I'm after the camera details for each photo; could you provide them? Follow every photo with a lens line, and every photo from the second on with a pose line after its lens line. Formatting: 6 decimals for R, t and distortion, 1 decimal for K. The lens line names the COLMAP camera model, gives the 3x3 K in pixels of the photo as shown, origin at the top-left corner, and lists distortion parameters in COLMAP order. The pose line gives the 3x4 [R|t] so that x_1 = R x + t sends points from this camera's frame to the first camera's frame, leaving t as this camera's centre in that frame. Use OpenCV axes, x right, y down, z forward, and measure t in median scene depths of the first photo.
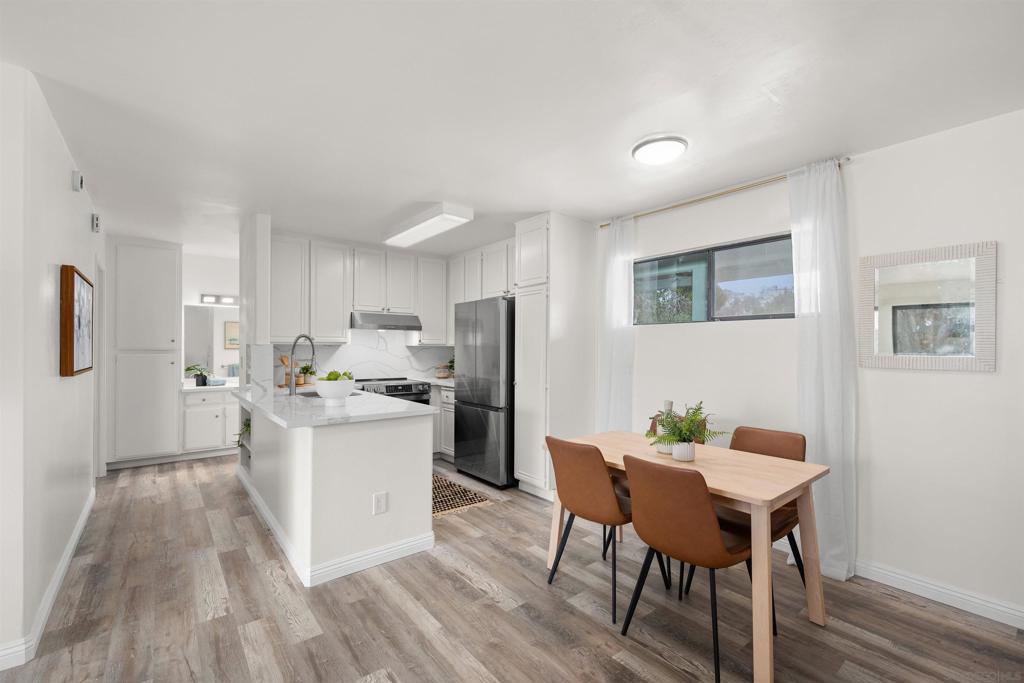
lens RADIAL K [[430.4, 0, 508.1], [0, 430.4, 347.2], [0, 0, 1]] dist [-0.002155, 0.000298]
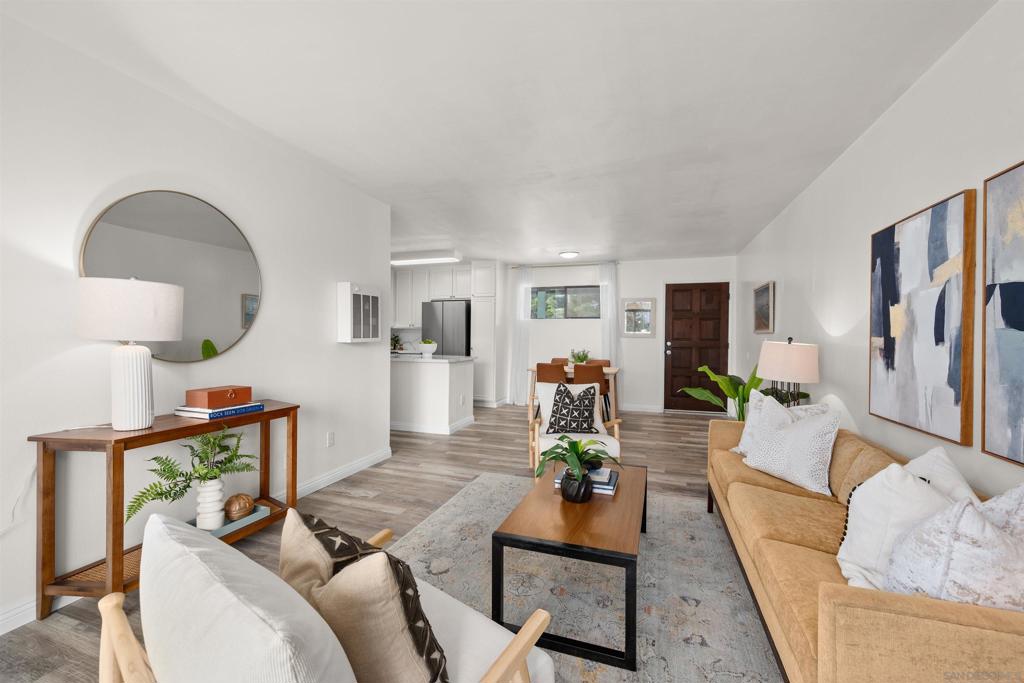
lens RADIAL K [[430.4, 0, 507.4], [0, 430.4, 340.0], [0, 0, 1]] dist [-0.002155, 0.000298]
pose [[0.851280, 0.001369, 0.524710, -0.854807], [-0.009529, 0.999872, 0.012852, 0.023138], [-0.524625, -0.015940, 0.851184, -0.669945]]
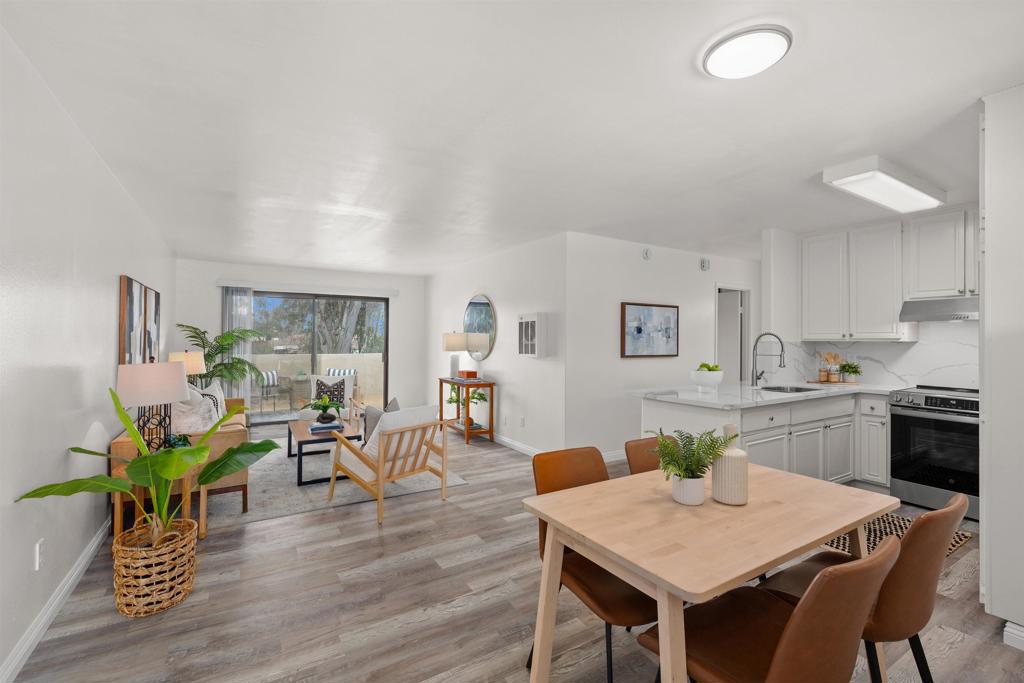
lens RADIAL K [[430.4, 0, 504.9], [0, 430.4, 335.9], [0, 0, 1]] dist [-0.002155, 0.000298]
pose [[-0.145799, -0.011154, -0.989251, 0.688745], [-0.002266, 0.999938, -0.010941, -0.007003], [0.989312, 0.000647, -0.145815, 0.467844]]
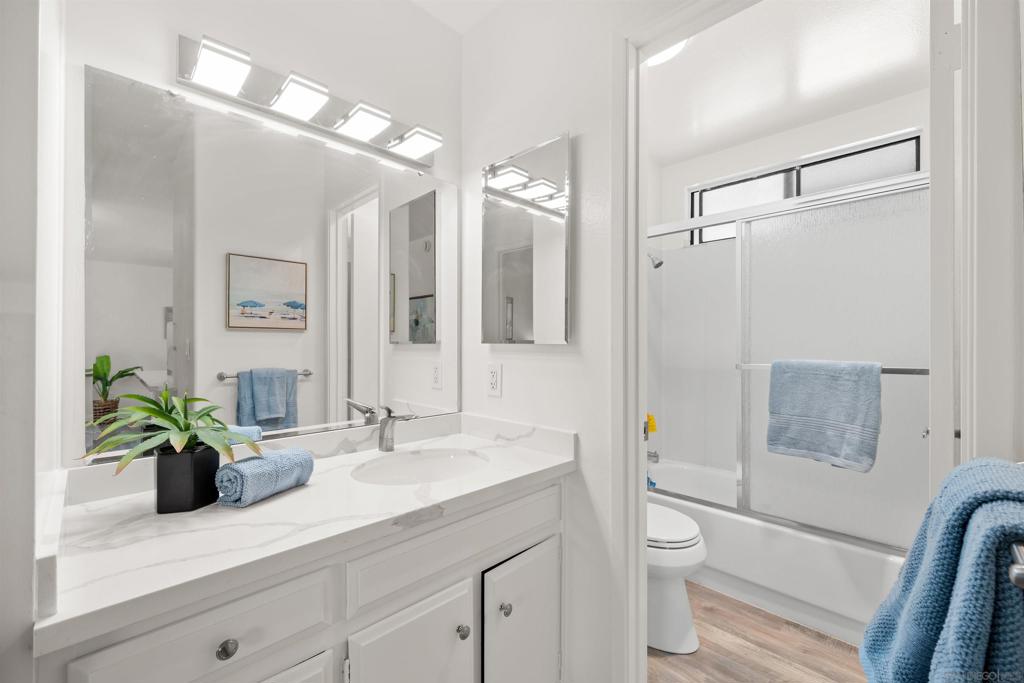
lens RADIAL K [[430.4, 0, 503.6], [0, 430.4, 344.9], [0, 0, 1]] dist [-0.002155, 0.000298]
pose [[0.996786, -0.004750, 0.079975, -0.857306], [0.004505, 0.999985, 0.003242, 0.033110], [-0.079989, -0.002872, 0.996792, 1.165921]]
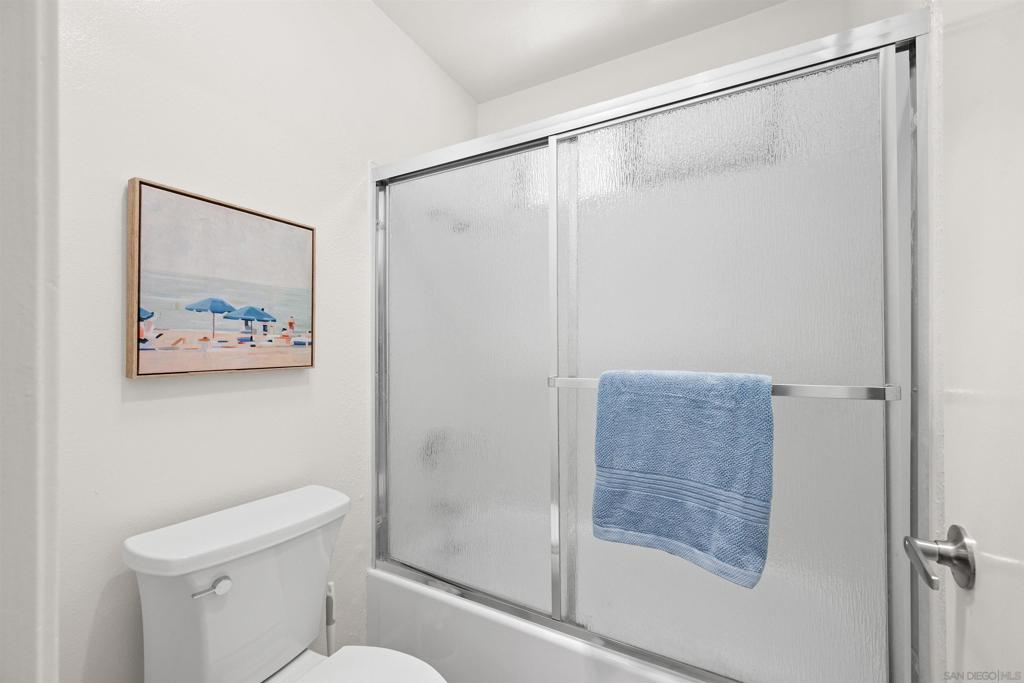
lens RADIAL K [[409.1, 0, 521.2], [0, 409.1, 345.8], [0, 0, 1]] dist [0.001845, -0.001271]
pose [[0.916816, -0.005003, 0.399278, -0.652572], [0.005939, 0.999982, -0.001107, 0.037200], [-0.399265, 0.003387, 0.916829, 1.424499]]
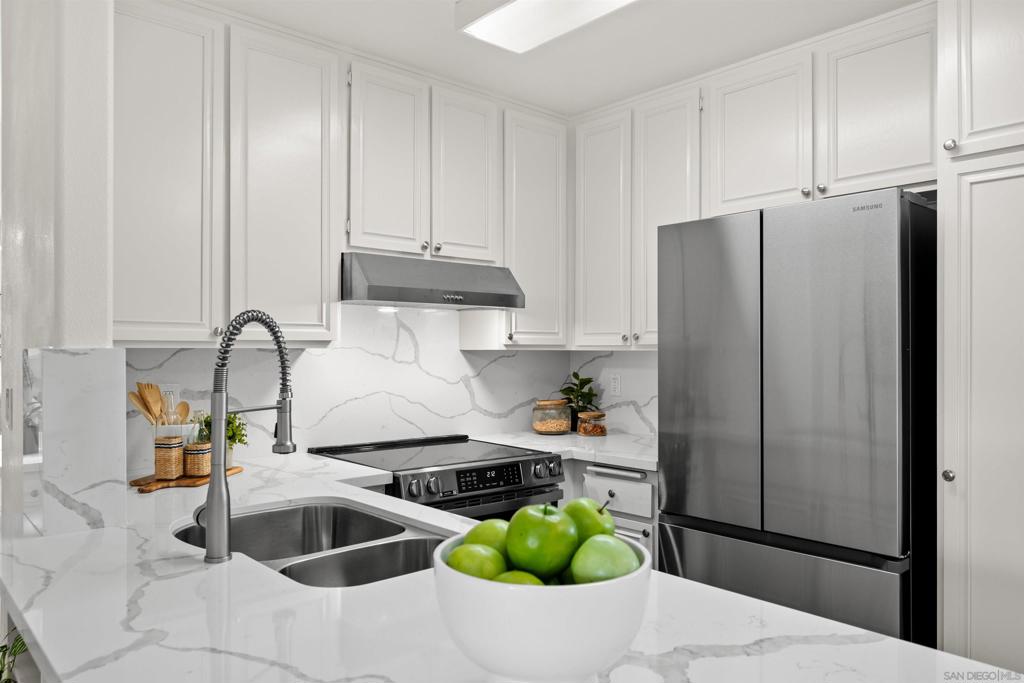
lens RADIAL K [[707.7, 0, 506.2], [0, 707.7, 348.3], [0, 0, 1]] dist [-0.008627, 0.003953]
pose [[0.998993, -0.003208, 0.044754, -0.329743], [0.003212, 0.999995, -0.000015, -0.006610], [-0.044754, 0.000158, 0.998998, 0.550868]]
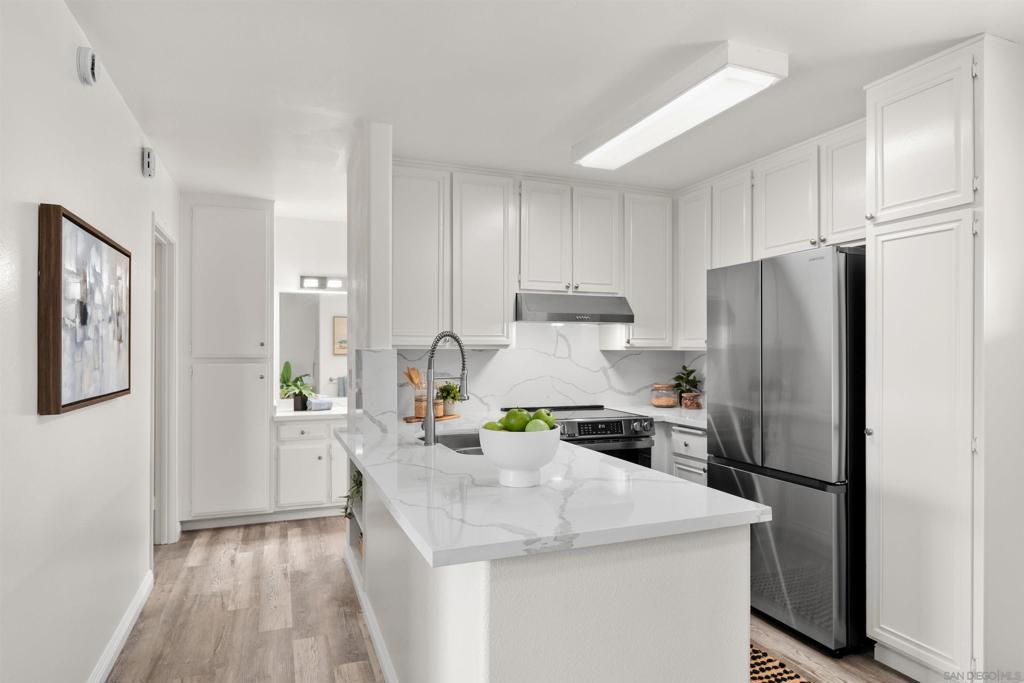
lens RADIAL K [[591.1, 0, 516.1], [0, 591.1, 348.2], [0, 0, 1]] dist [-0.000065, -0.004043]
pose [[0.956726, -0.004474, -0.290955, -0.167931], [0.003965, 0.999989, -0.002340, -0.006311], [0.290962, 0.001085, 0.956734, 0.298288]]
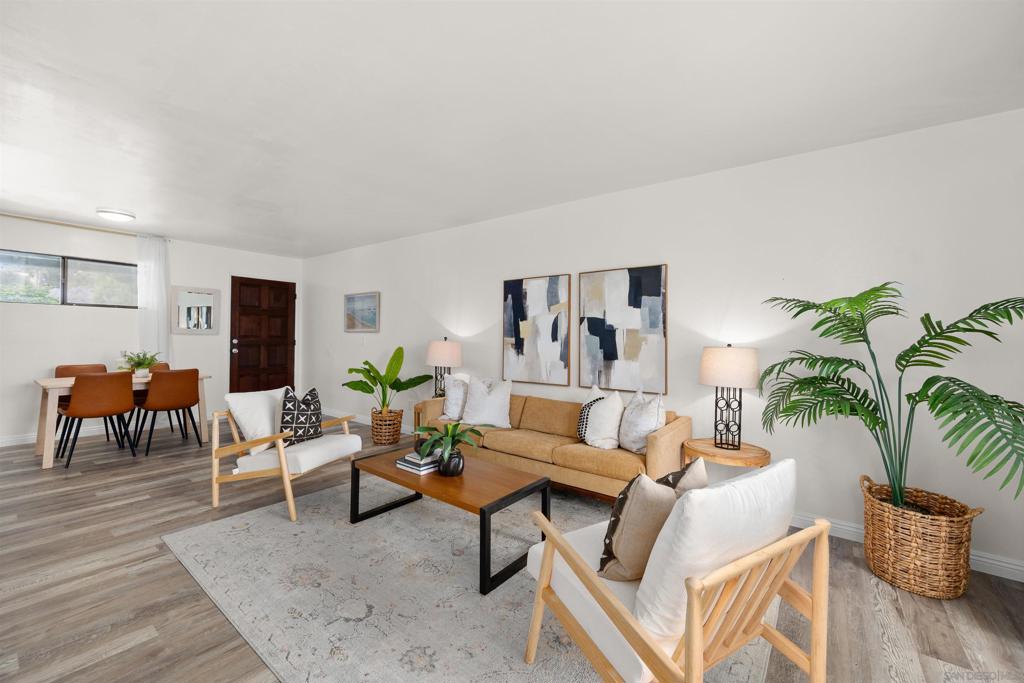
lens RADIAL K [[409.1, 0, 521.6], [0, 409.1, 338.0], [0, 0, 1]] dist [0.001845, -0.001271]
pose [[-0.246484, -0.006009, 0.969128, -1.140312], [-0.017562, 0.999844, 0.001733, 0.020216], [-0.968988, -0.016593, -0.246551, -0.171909]]
